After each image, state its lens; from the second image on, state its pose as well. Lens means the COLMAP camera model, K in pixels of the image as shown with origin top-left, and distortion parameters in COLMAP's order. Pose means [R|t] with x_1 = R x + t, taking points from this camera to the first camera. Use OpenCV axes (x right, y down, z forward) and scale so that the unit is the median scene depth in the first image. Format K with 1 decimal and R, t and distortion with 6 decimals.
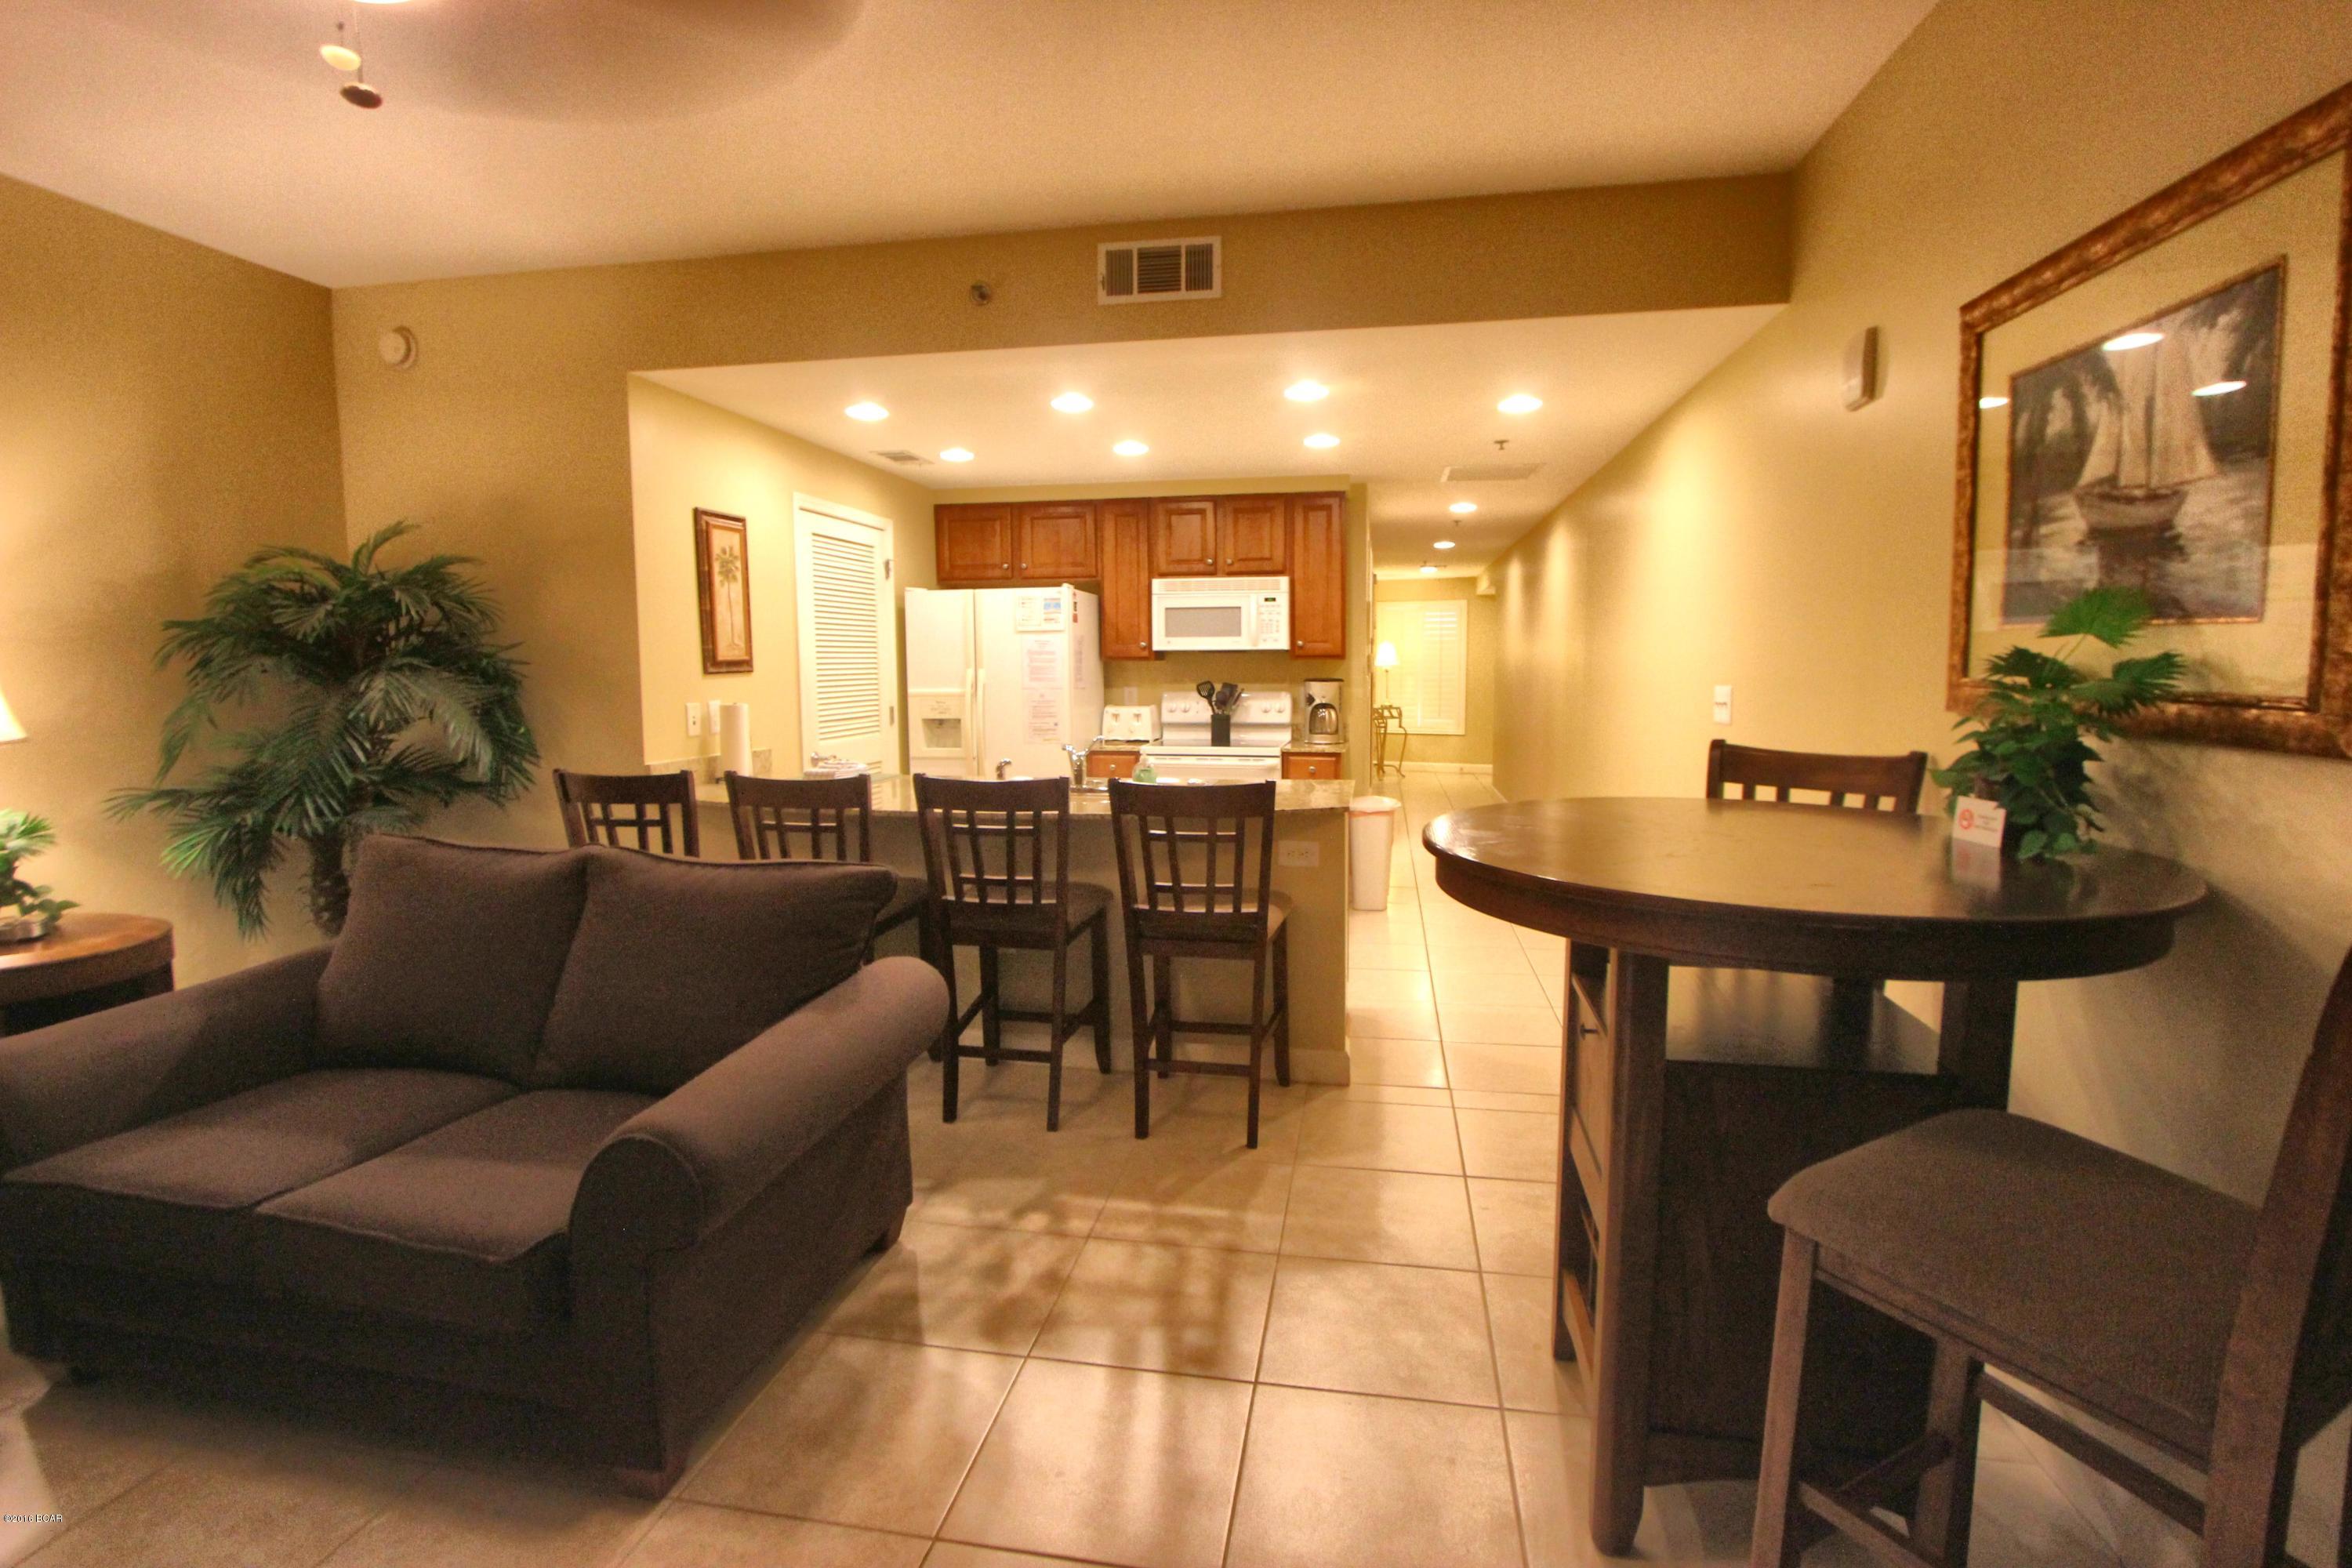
lens RADIAL K [[1079.9, 0, 1190.5], [0, 1079.9, 763.4], [0, 0, 1]] dist [-0.020180, 0.003385]
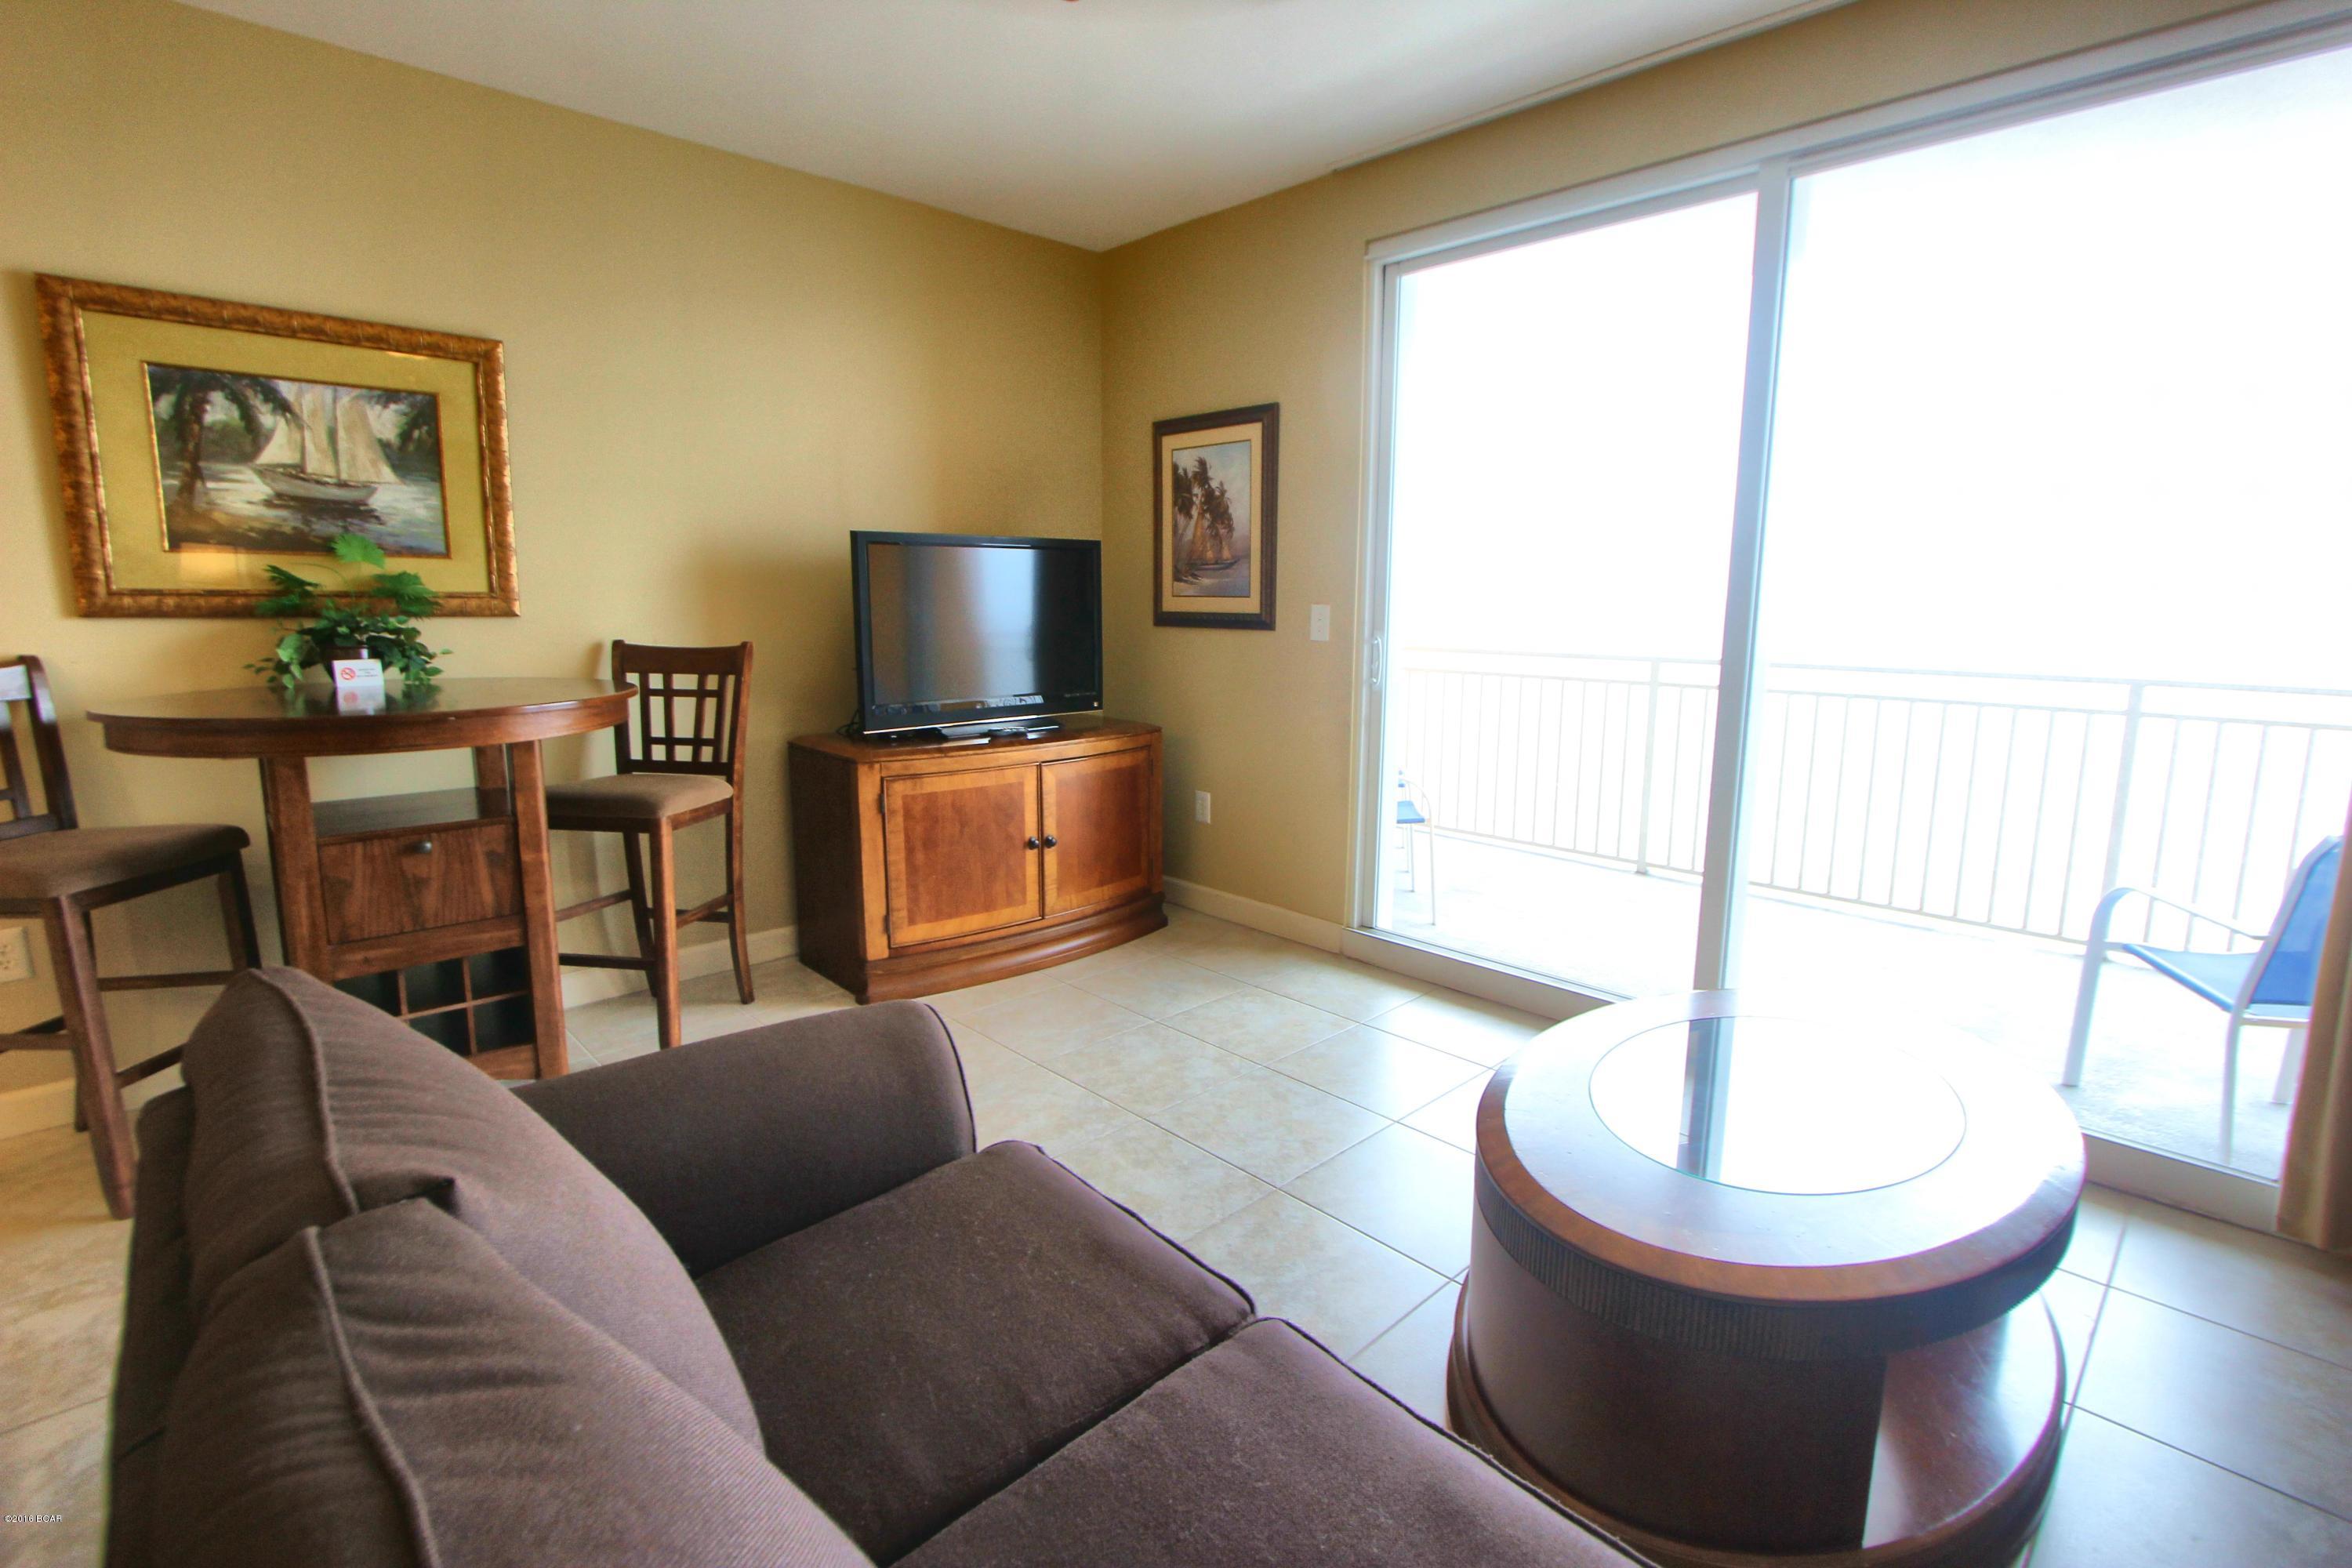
lens RADIAL K [[1079.9, 0, 1191.1], [0, 1079.9, 762.5], [0, 0, 1]] dist [-0.020180, 0.003385]
pose [[-0.804691, -0.093438, 0.586294, -0.535104], [0.054679, 0.971676, 0.229903, -0.050666], [-0.591170, 0.217059, -0.776790, 0.648712]]
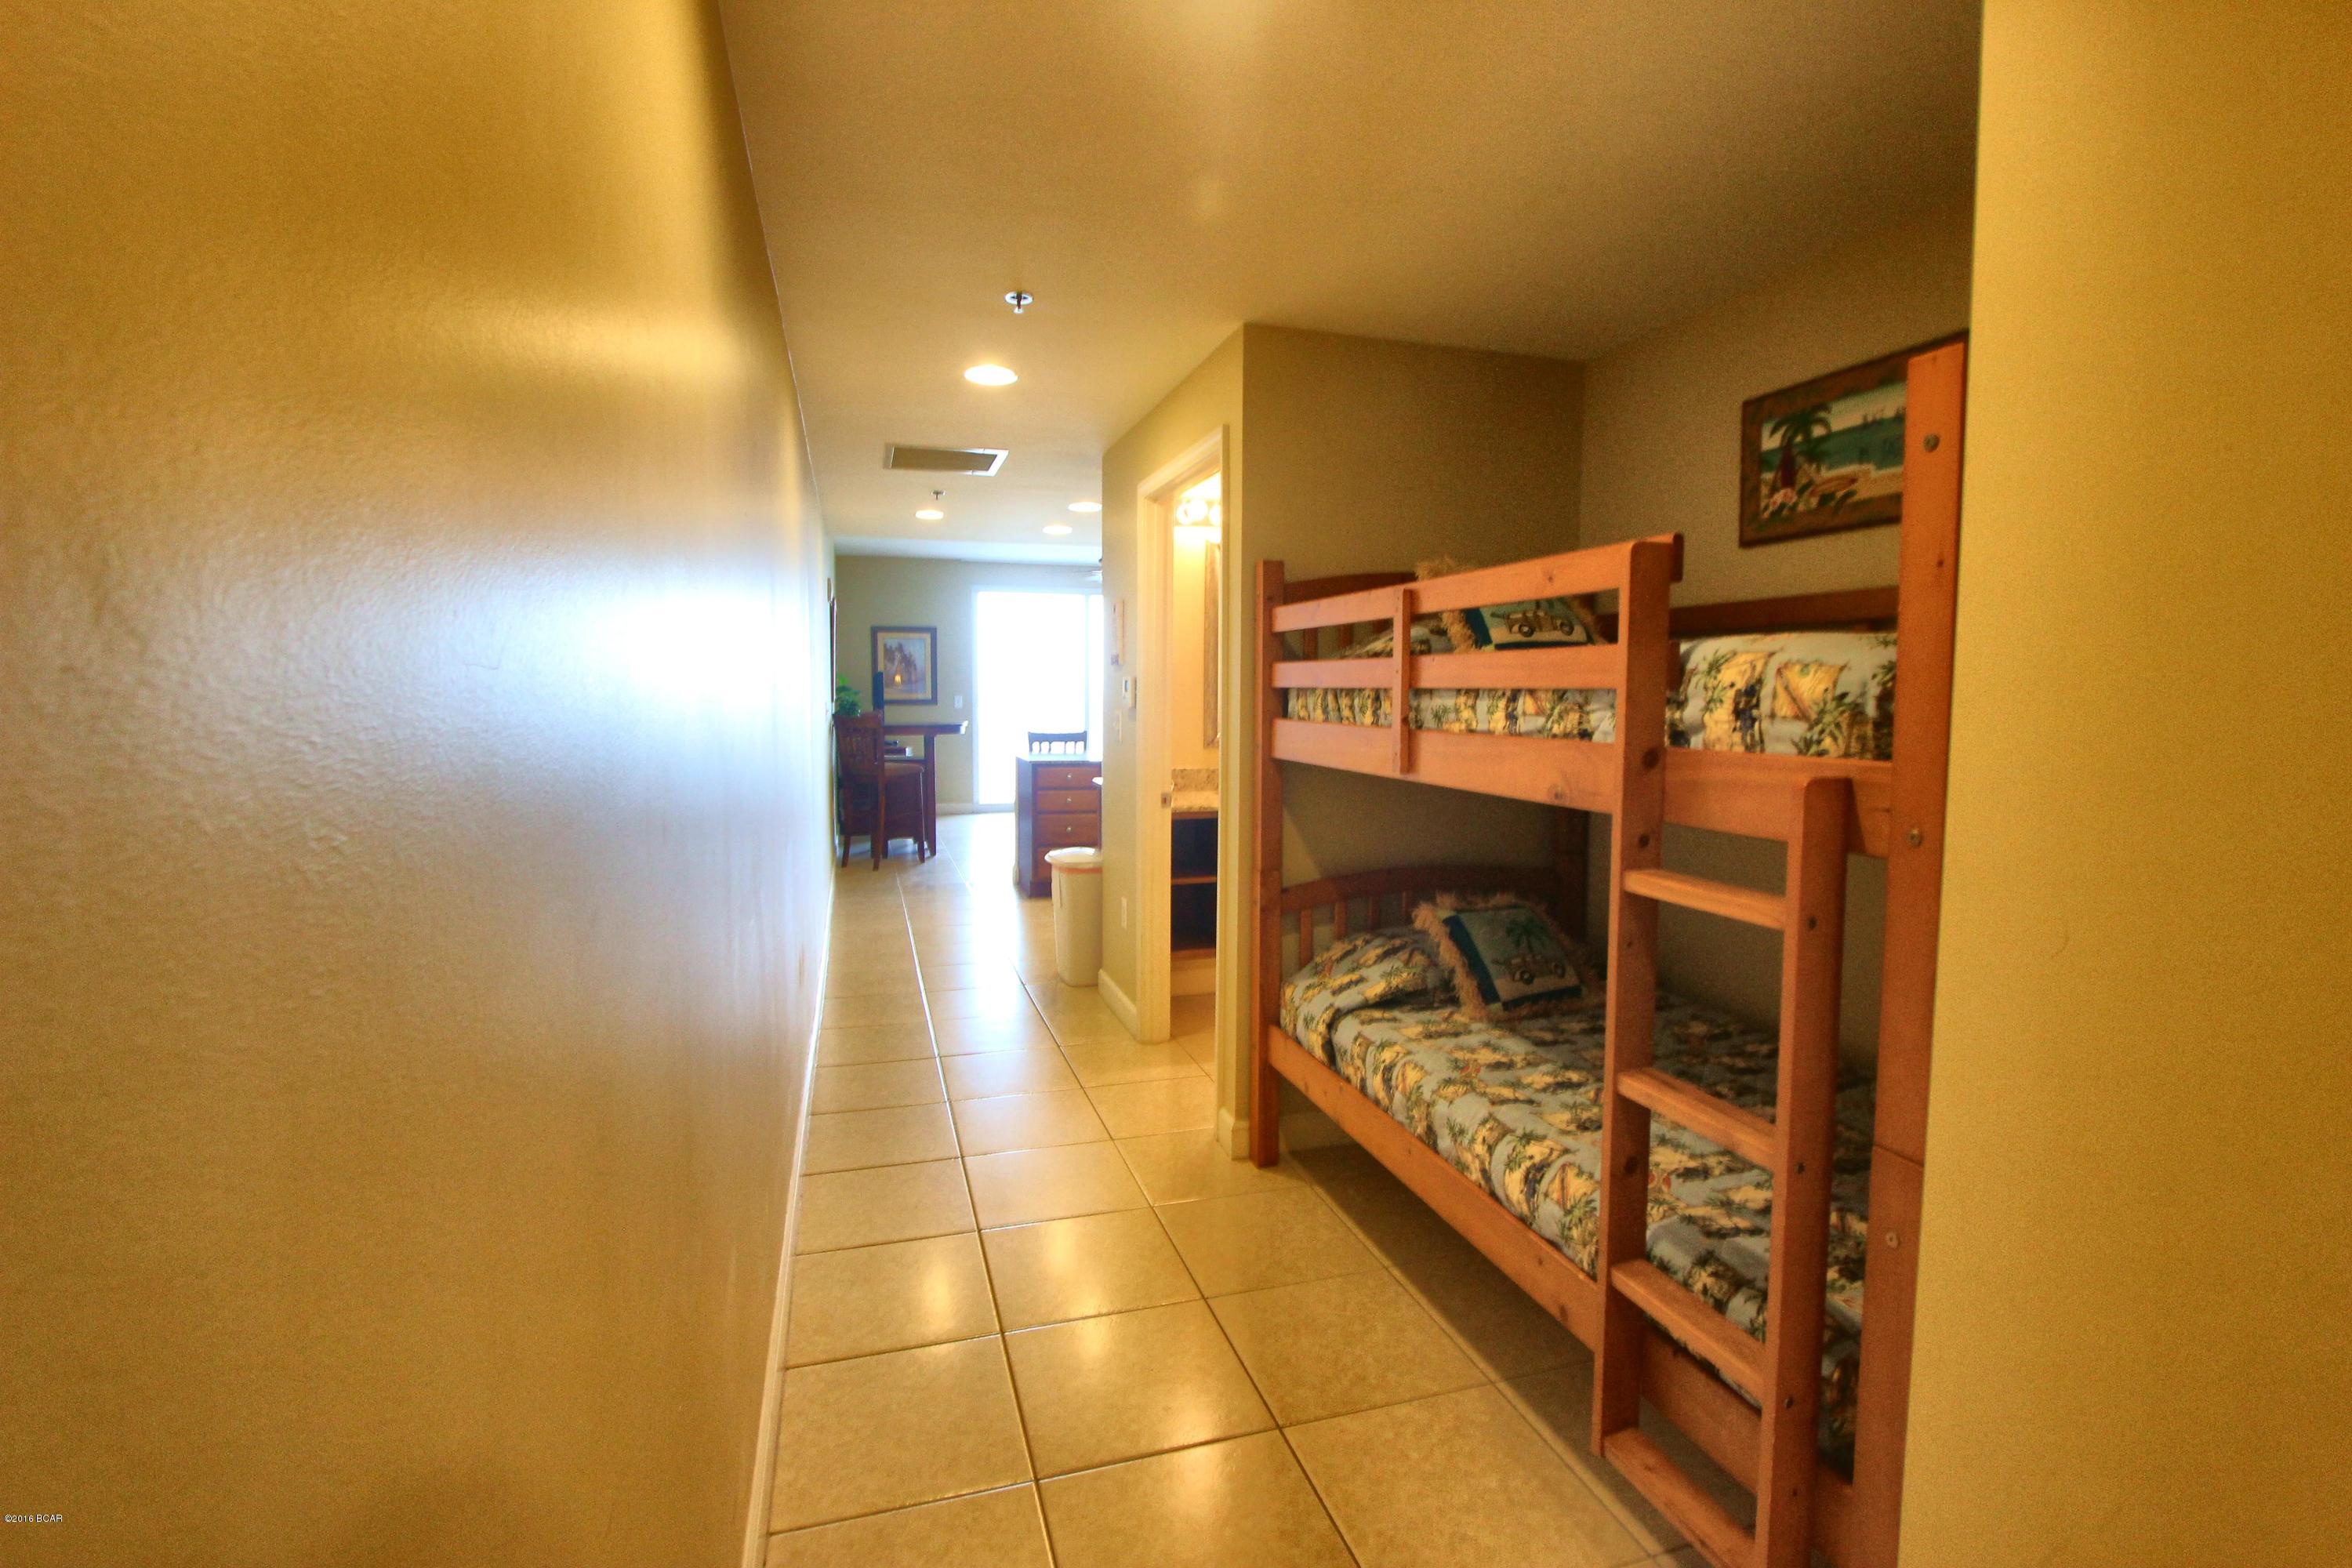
lens RADIAL K [[1079.9, 0, 1182.3], [0, 1079.9, 779.1], [0, 0, 1]] dist [-0.020180, 0.003385]
pose [[-0.892463, 0.038487, -0.449476, 0.695283], [-0.042209, 0.984859, 0.168139, -0.246485], [0.449142, 0.169030, -0.877326, 2.598500]]
